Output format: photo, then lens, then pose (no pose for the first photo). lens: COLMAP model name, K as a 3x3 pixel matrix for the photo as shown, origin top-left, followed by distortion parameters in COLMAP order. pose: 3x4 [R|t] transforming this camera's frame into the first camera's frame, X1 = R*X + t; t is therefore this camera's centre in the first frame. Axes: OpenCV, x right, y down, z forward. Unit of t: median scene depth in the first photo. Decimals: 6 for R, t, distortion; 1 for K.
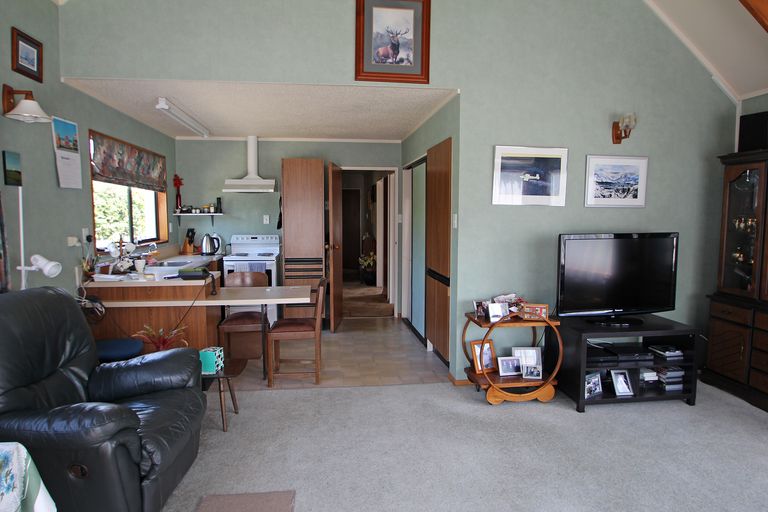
lens RADIAL K [[462.4, 0, 375.7], [0, 462.4, 255.3], [0, 0, 1]] dist [-0.030112, -0.000106]
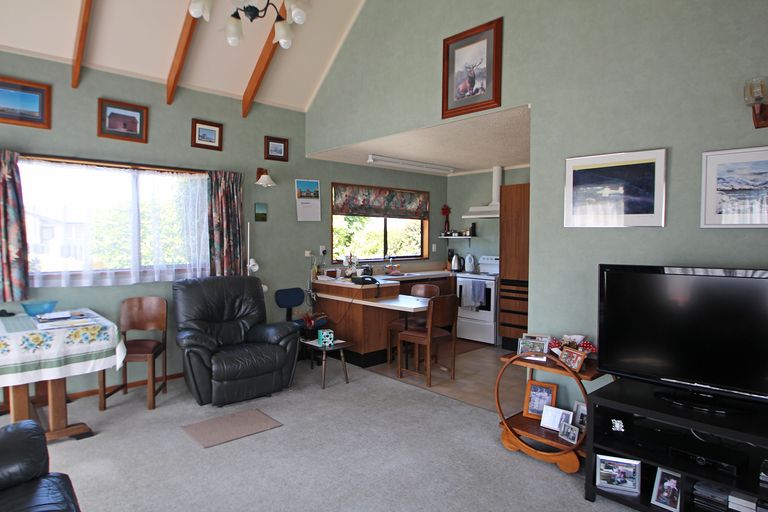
lens RADIAL K [[462.4, 0, 375.7], [0, 462.4, 255.3], [0, 0, 1]] dist [-0.030112, -0.000106]
pose [[0.576932, 0.033964, -0.816086, 0.747962], [-0.073921, 0.997206, -0.010756, -0.022441], [0.813441, 0.066531, 0.577830, 0.224341]]
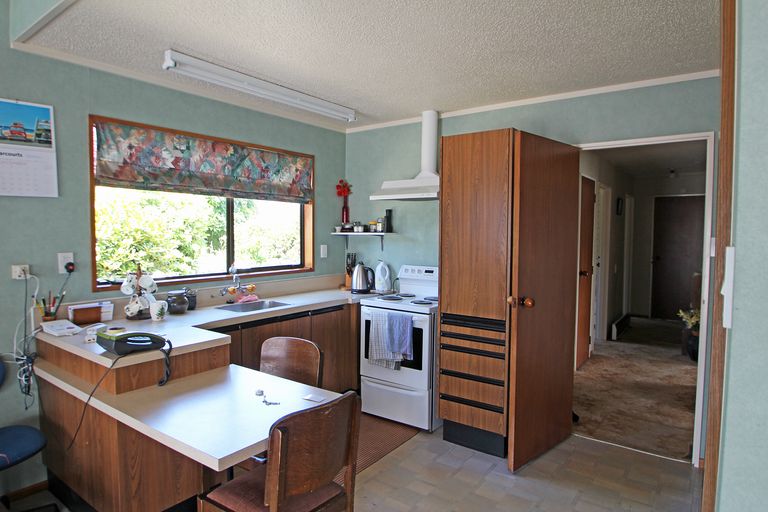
lens RADIAL K [[462.4, 0, 375.7], [0, 462.4, 255.3], [0, 0, 1]] dist [-0.030112, -0.000106]
pose [[0.724240, 0.038853, -0.688452, 0.196605], [-0.066003, 0.997733, -0.013126, -0.075842], [0.686382, 0.054946, 0.725163, 0.793245]]
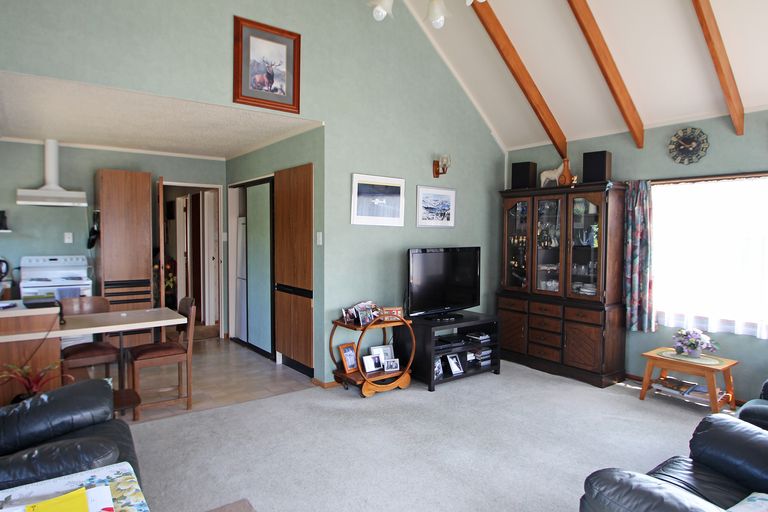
lens RADIAL K [[473.4, 0, 376.2], [0, 473.4, 255.0], [0, 0, 1]] dist [-0.029250, 0.000616]
pose [[0.871793, -0.017398, 0.489566, -0.271326], [0.038268, 0.998734, -0.032654, 0.007695], [-0.488378, 0.047202, 0.871355, -0.054822]]
